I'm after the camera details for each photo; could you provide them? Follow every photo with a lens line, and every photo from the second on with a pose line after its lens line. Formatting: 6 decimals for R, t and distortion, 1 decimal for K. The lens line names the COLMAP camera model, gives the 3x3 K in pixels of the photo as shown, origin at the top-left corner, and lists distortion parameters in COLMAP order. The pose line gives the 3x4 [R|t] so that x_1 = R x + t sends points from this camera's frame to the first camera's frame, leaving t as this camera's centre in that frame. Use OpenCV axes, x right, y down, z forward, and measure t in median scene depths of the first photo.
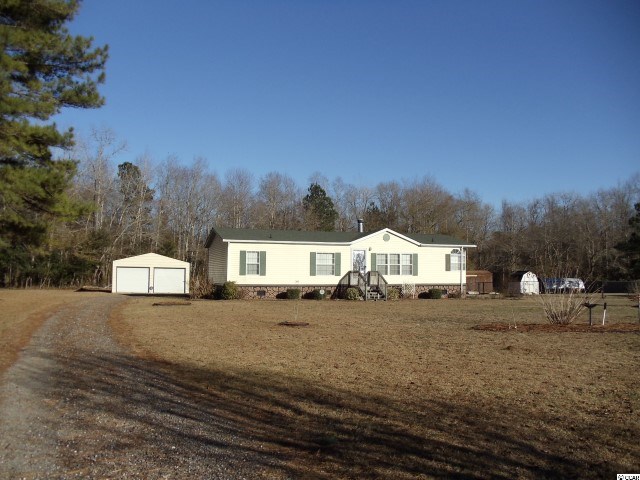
lens RADIAL K [[614.8, 0, 347.5], [0, 614.8, 256.5], [0, 0, 1]] dist [-0.066001, -0.002360]
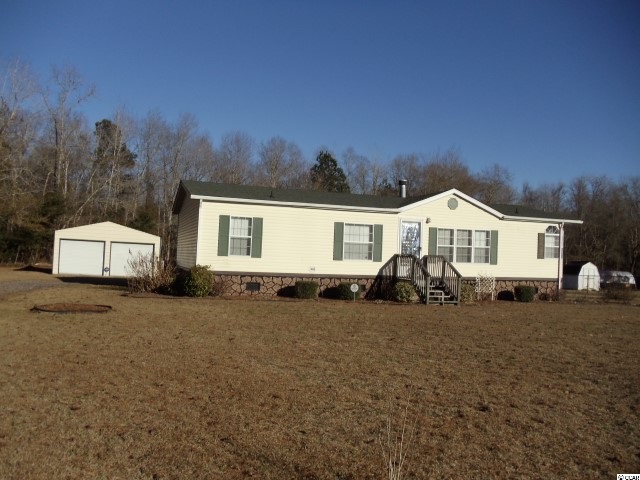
lens RADIAL K [[614.8, 0, 347.5], [0, 614.8, 256.5], [0, 0, 1]] dist [-0.066001, -0.002360]
pose [[0.999533, 0.030553, 0.000554, -0.044013], [-0.030556, 0.999176, 0.026712, 0.010102], [0.000263, -0.026716, 0.999643, 0.357892]]
